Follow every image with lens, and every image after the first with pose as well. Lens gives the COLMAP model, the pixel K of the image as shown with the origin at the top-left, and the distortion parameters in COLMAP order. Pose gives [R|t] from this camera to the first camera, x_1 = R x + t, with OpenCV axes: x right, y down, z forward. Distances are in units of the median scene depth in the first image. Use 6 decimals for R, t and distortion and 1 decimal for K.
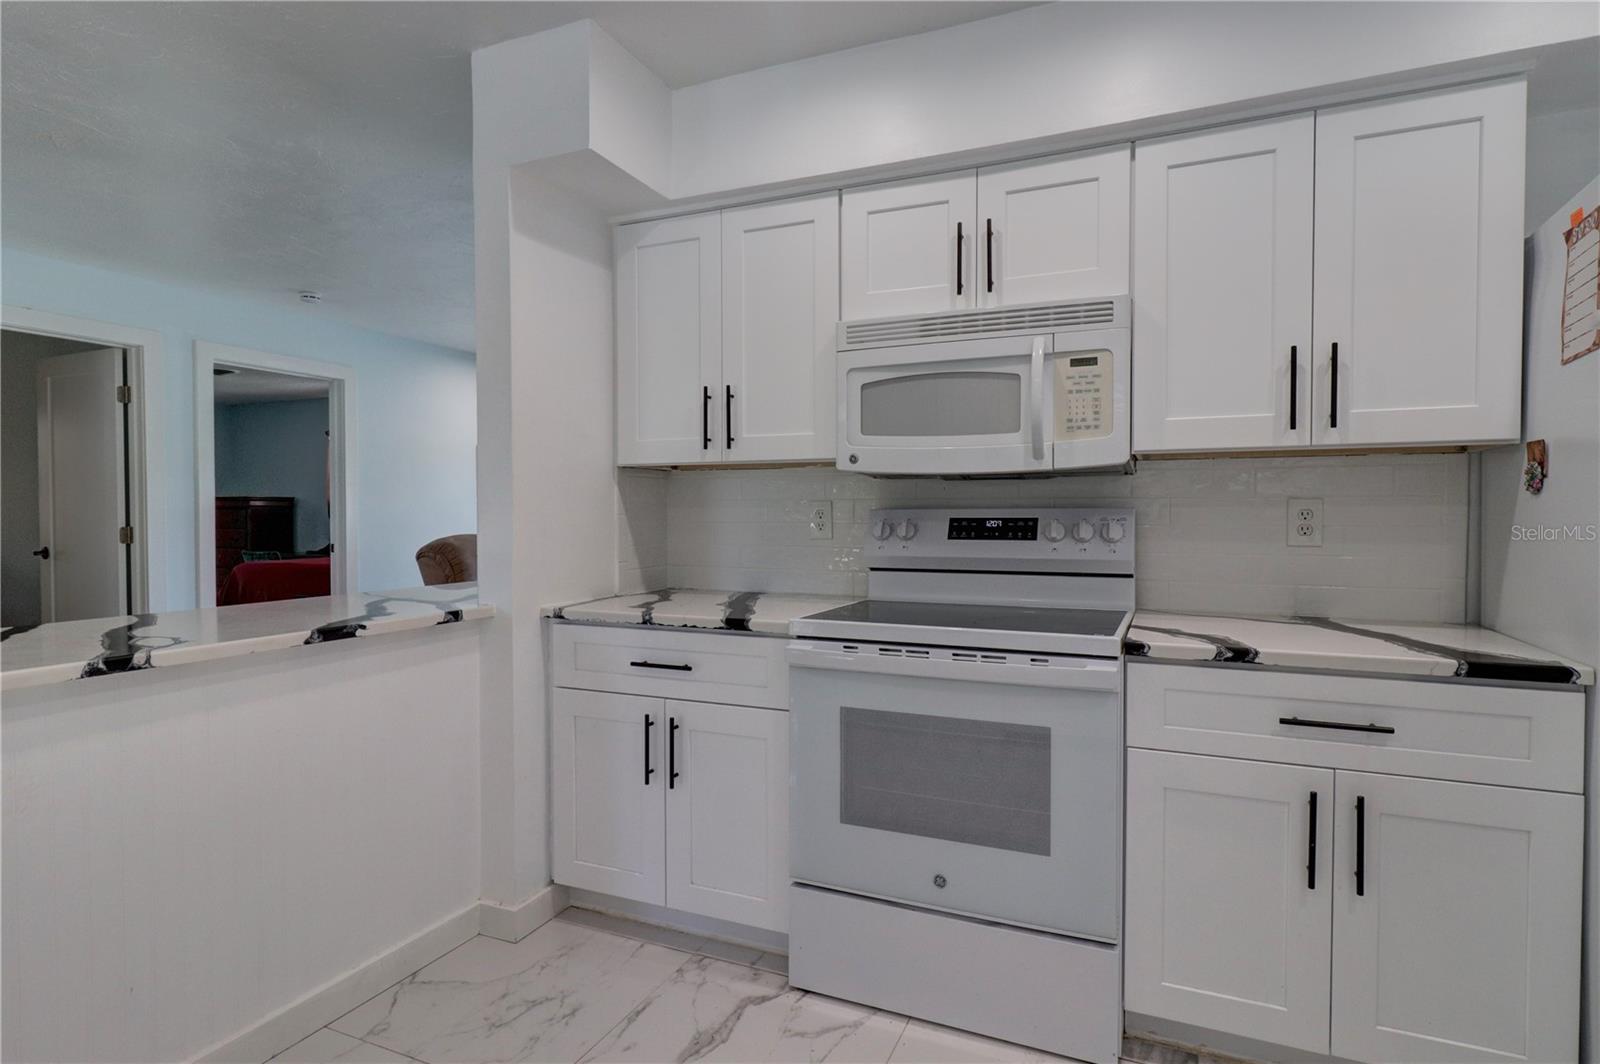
lens RADIAL K [[825.7, 0, 808.7], [0, 825.7, 532.8], [0, 0, 1]] dist [0.012600, -0.000122]
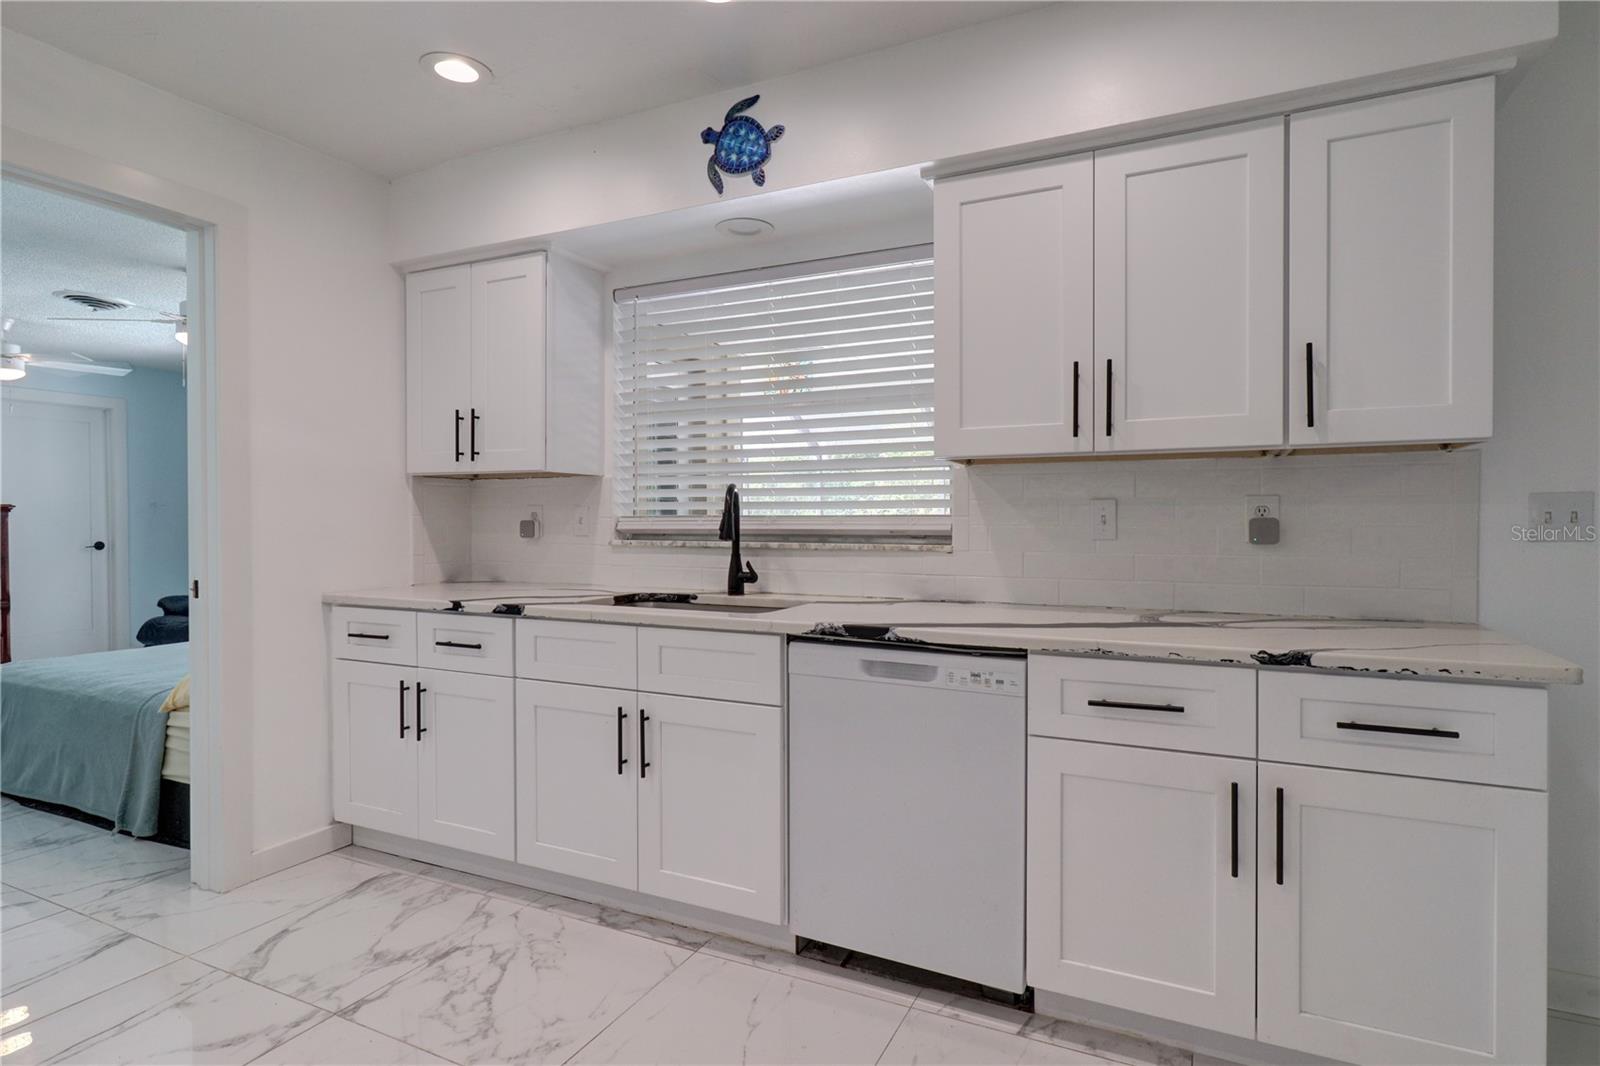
lens RADIAL K [[818.9, 0, 797.4], [0, 818.9, 528.7], [0, 0, 1]] dist [0.011727, 0.000350]
pose [[0.999290, -0.002333, -0.037617, 0.244886], [0.002119, 0.999981, -0.005741, 0.002640], [0.037630, 0.005658, 0.999276, -0.105152]]
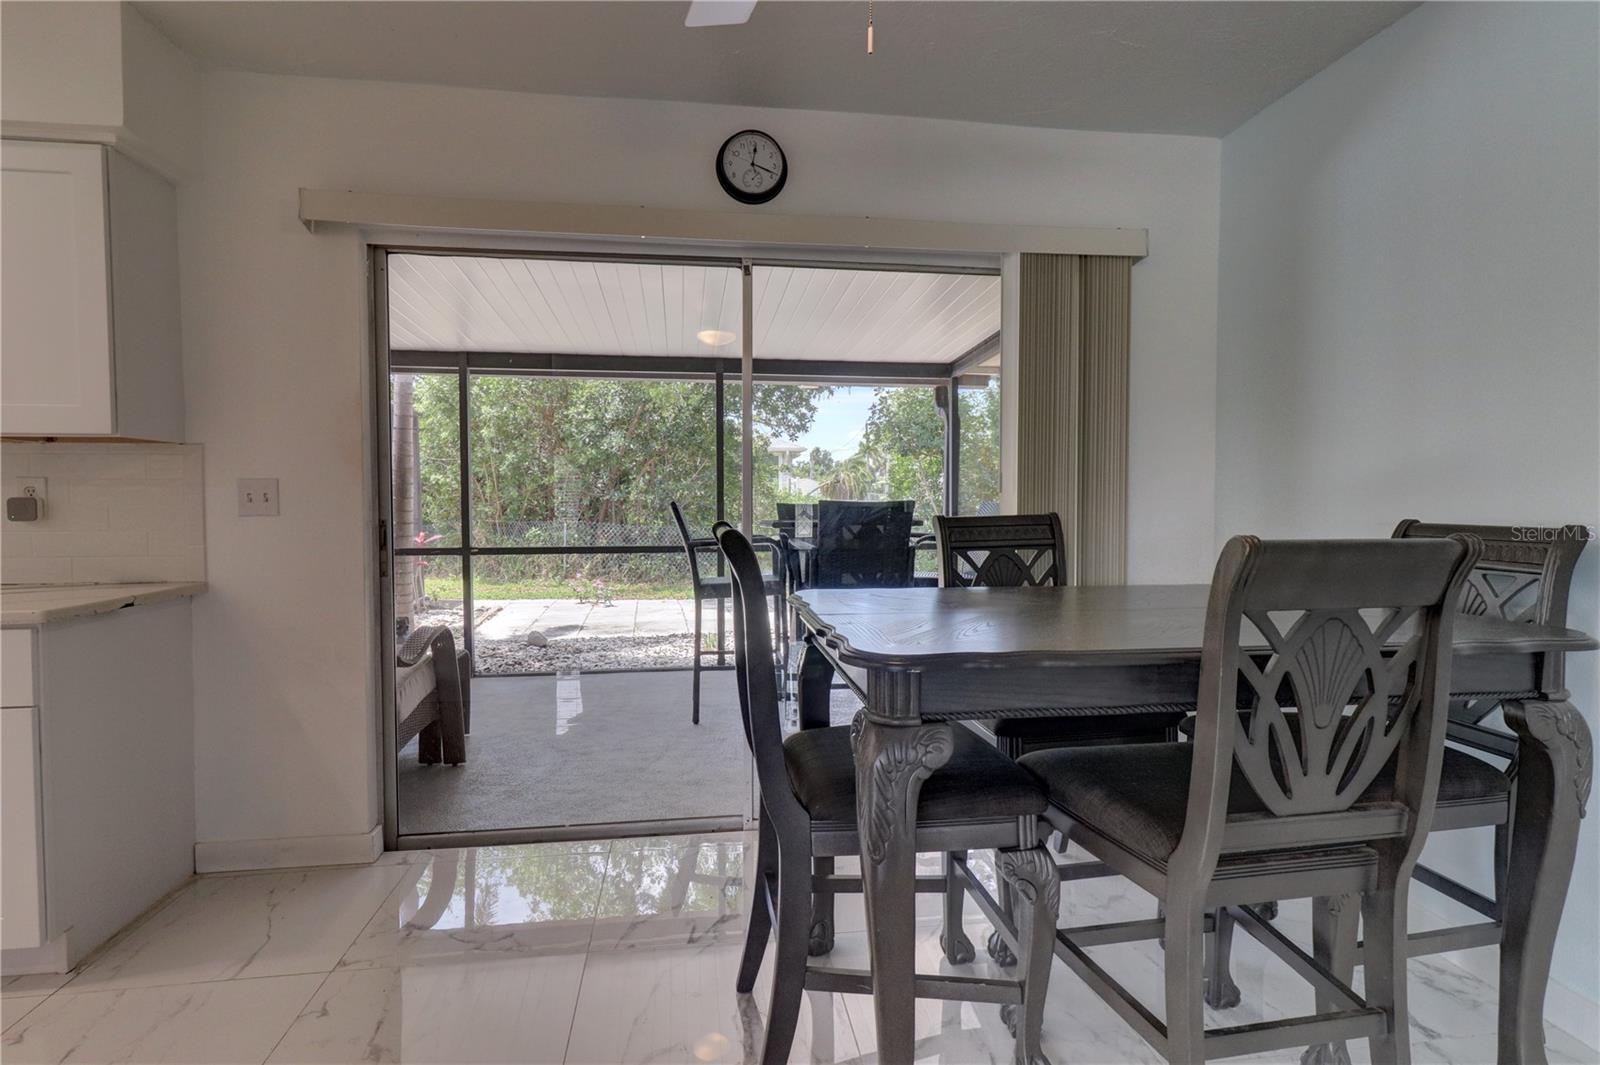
lens RADIAL K [[825.7, 0, 808.7], [0, 825.7, 533.3], [0, 0, 1]] dist [0.012600, -0.000122]
pose [[0.848978, -0.022046, 0.527968, 0.663044], [0.007346, 0.999525, 0.029924, 0.005298], [-0.528377, -0.021526, 0.848737, -0.356298]]
